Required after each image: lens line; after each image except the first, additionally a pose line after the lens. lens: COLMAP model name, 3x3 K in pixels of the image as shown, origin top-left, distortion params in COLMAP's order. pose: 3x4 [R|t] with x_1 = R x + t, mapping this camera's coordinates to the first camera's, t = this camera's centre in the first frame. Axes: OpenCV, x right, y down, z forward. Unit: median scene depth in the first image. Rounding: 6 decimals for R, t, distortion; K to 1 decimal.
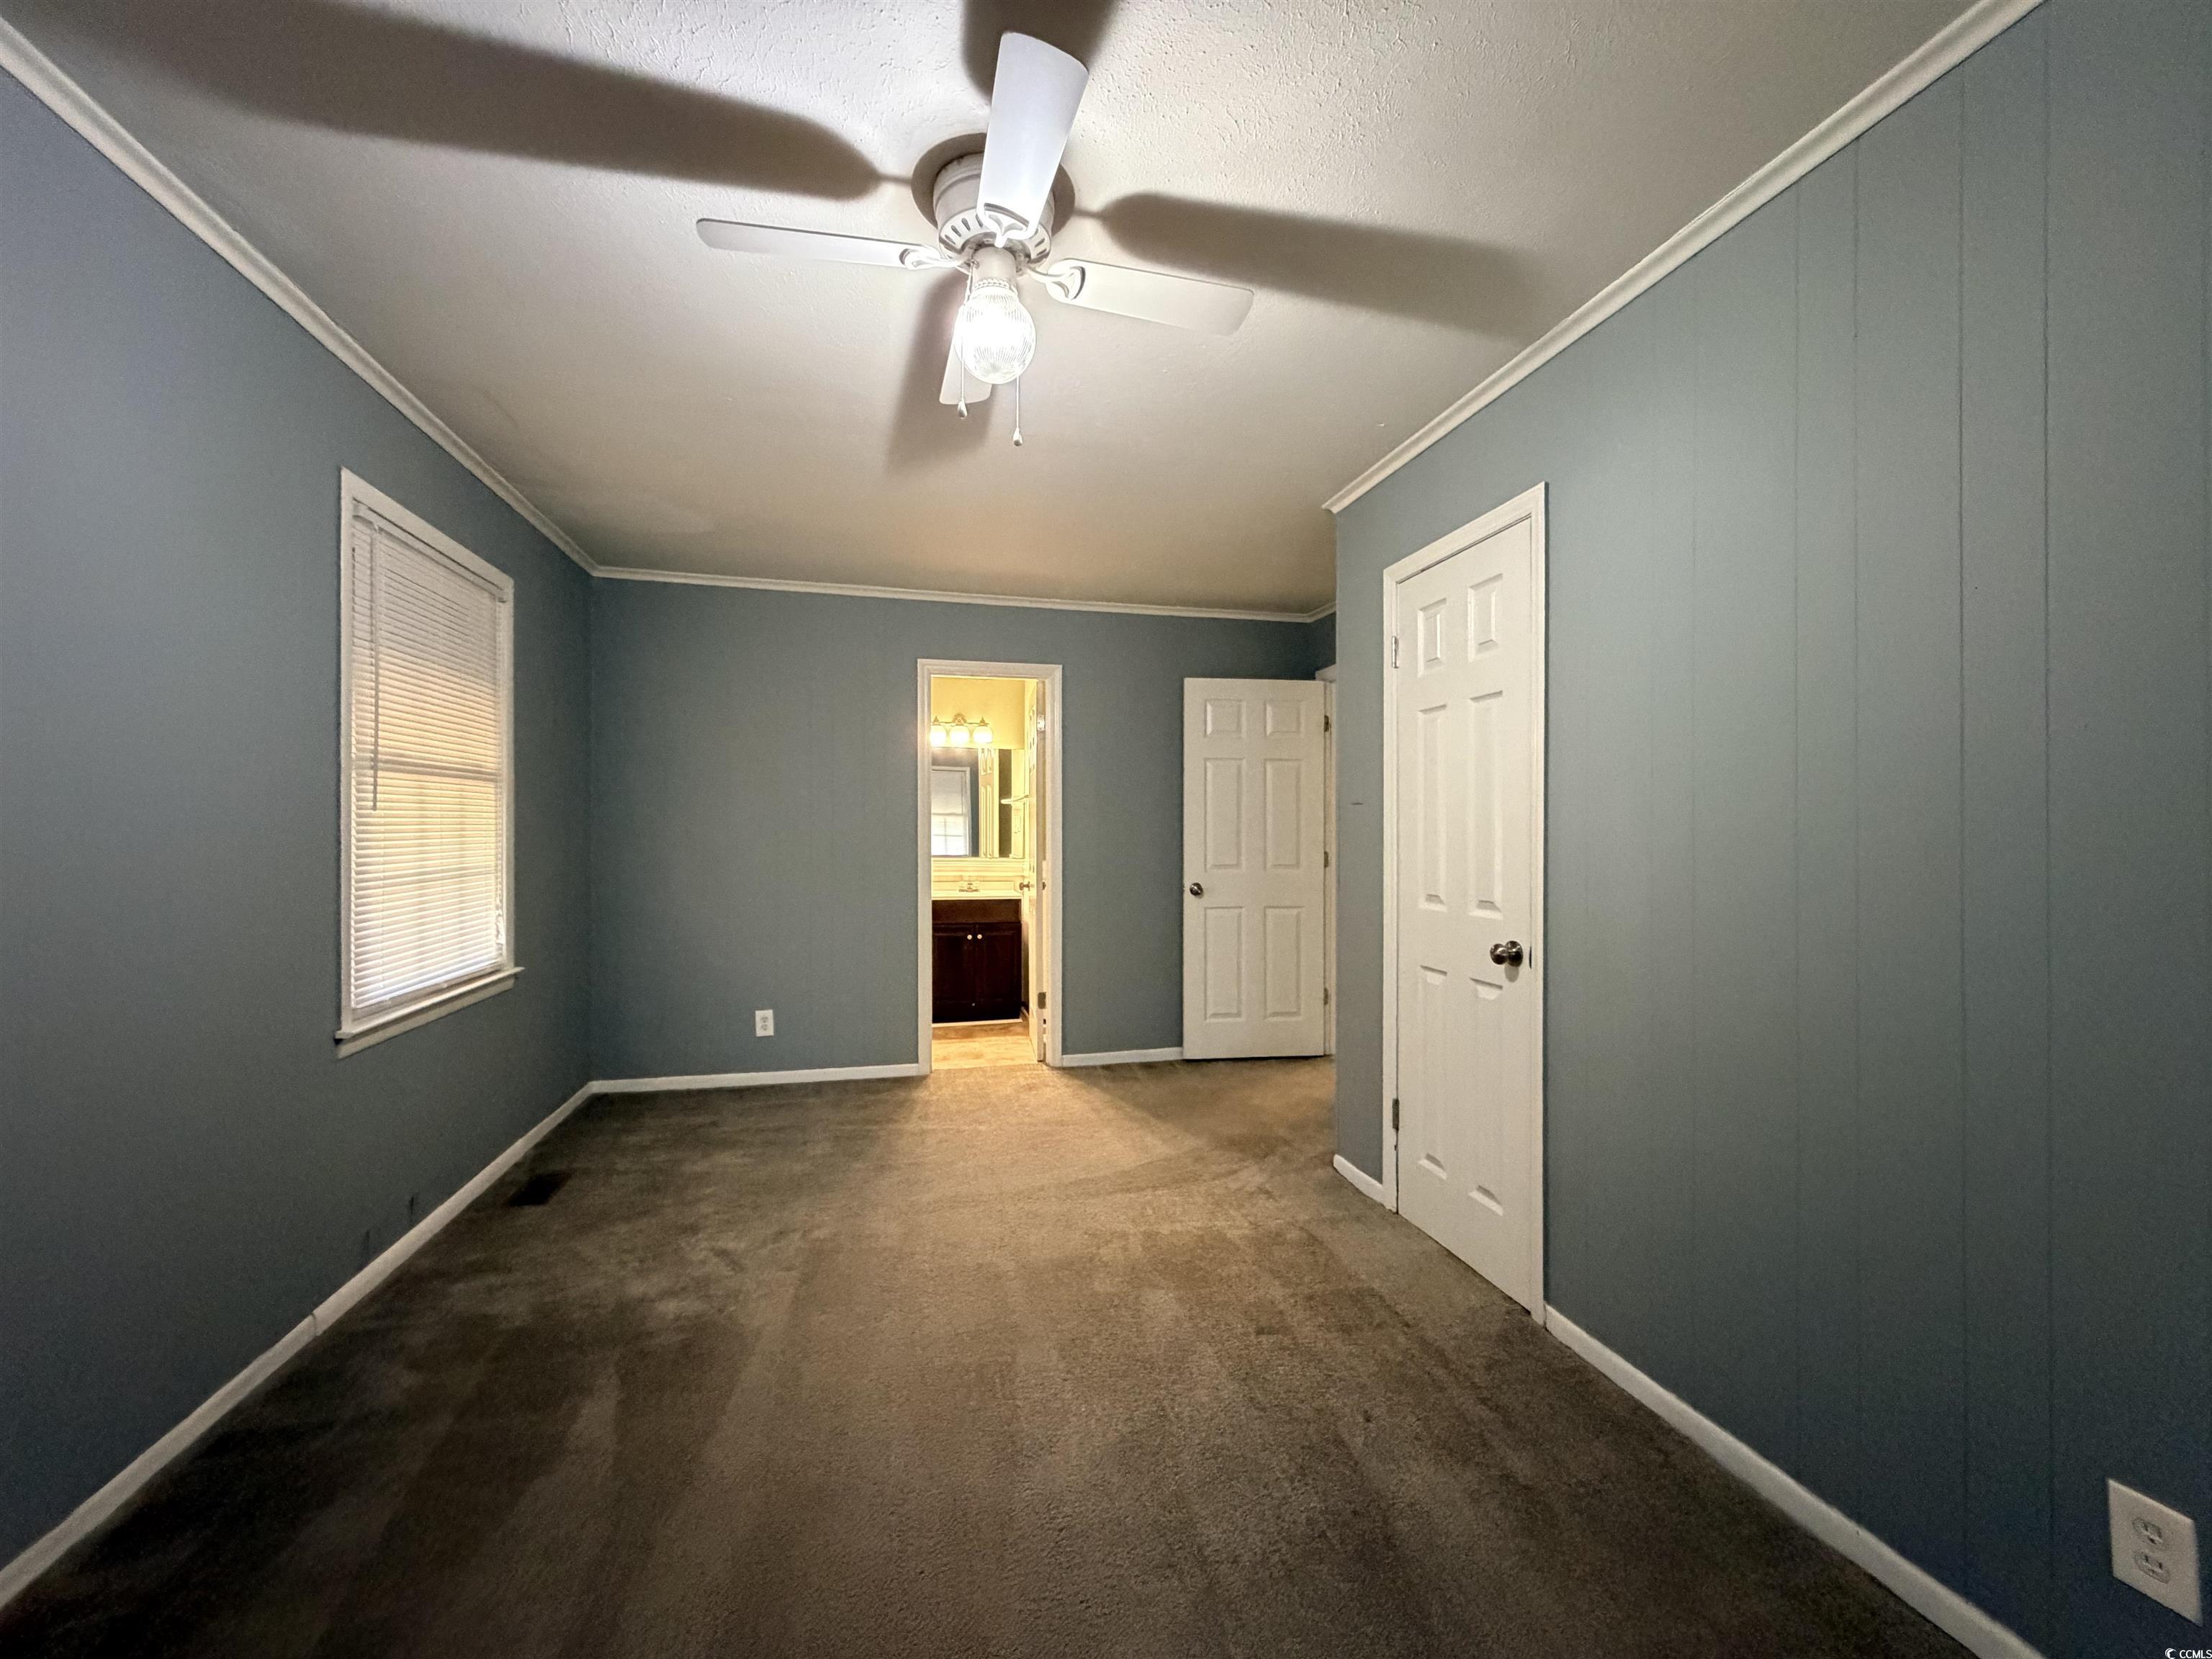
lens RADIAL K [[879.4, 0, 1096.6], [0, 879.4, 828.5], [0, 0, 1]] dist [-0.002065, 0.001104]
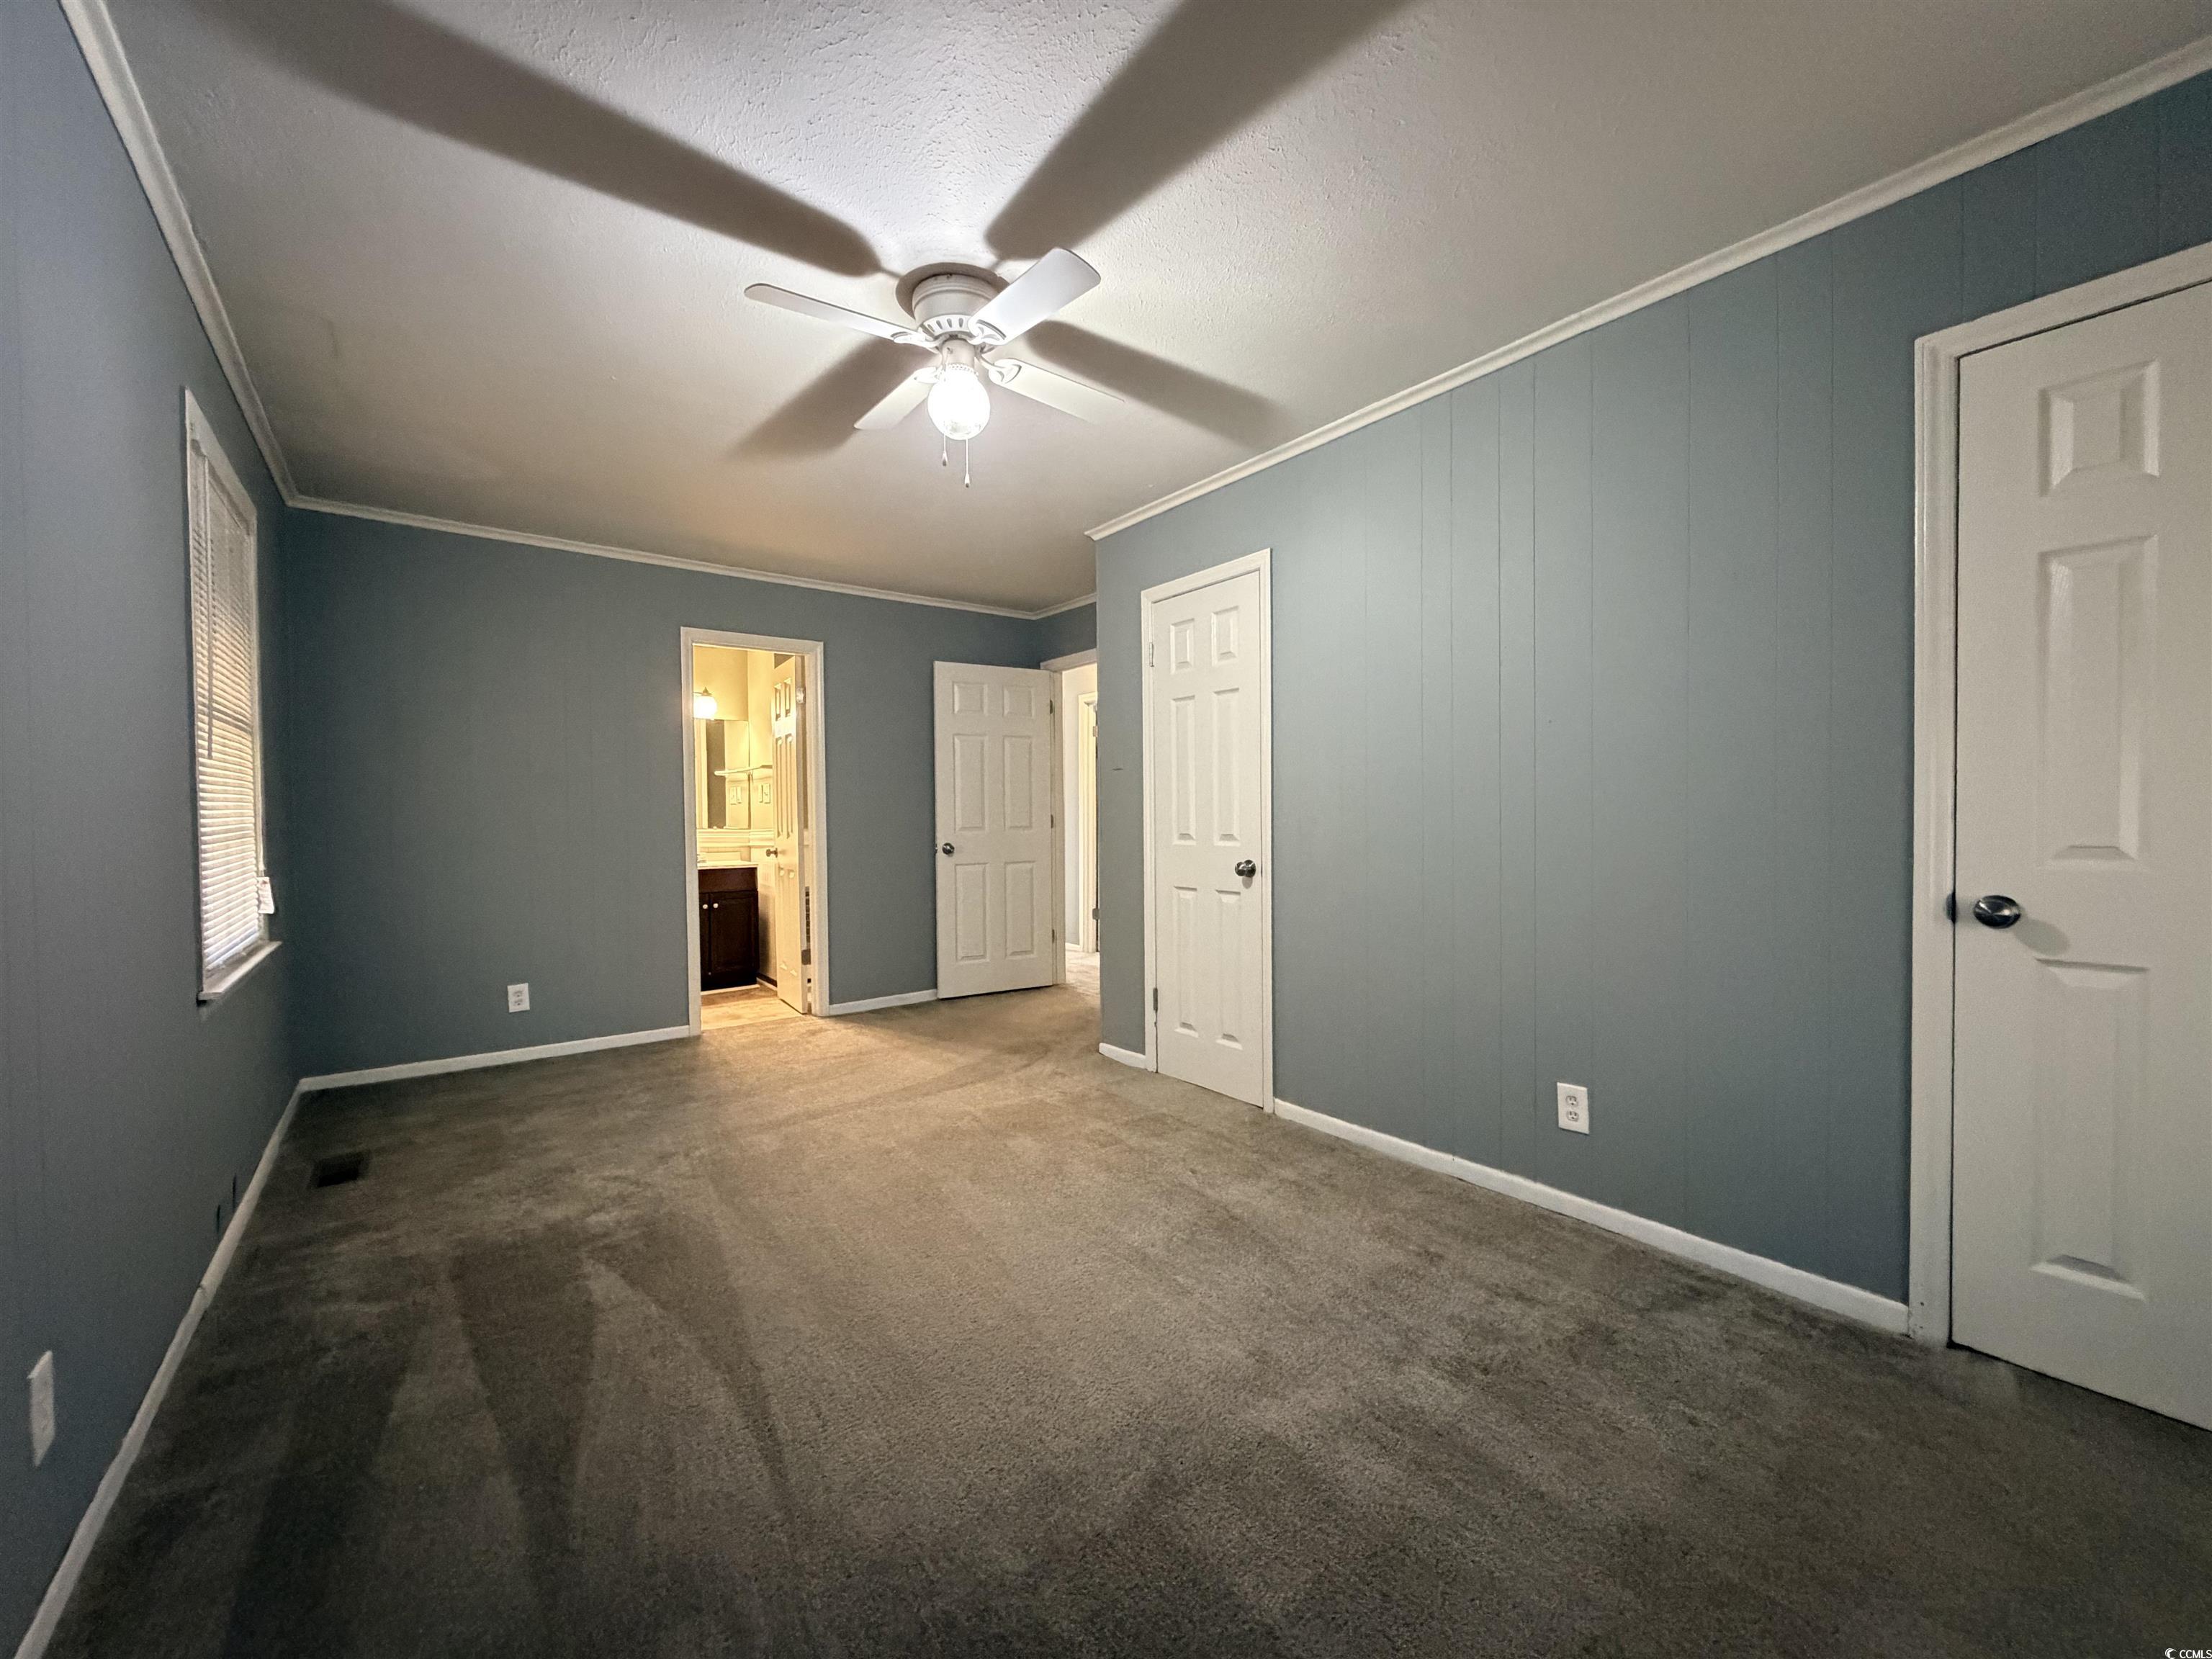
lens RADIAL K [[879.4, 0, 1095.5], [0, 879.4, 826.6], [0, 0, 1]] dist [-0.002065, 0.001104]
pose [[0.914202, -0.015493, 0.404962, -0.276381], [0.008555, 0.999784, 0.018935, 0.033261], [-0.405168, -0.013846, 0.914138, -0.183094]]
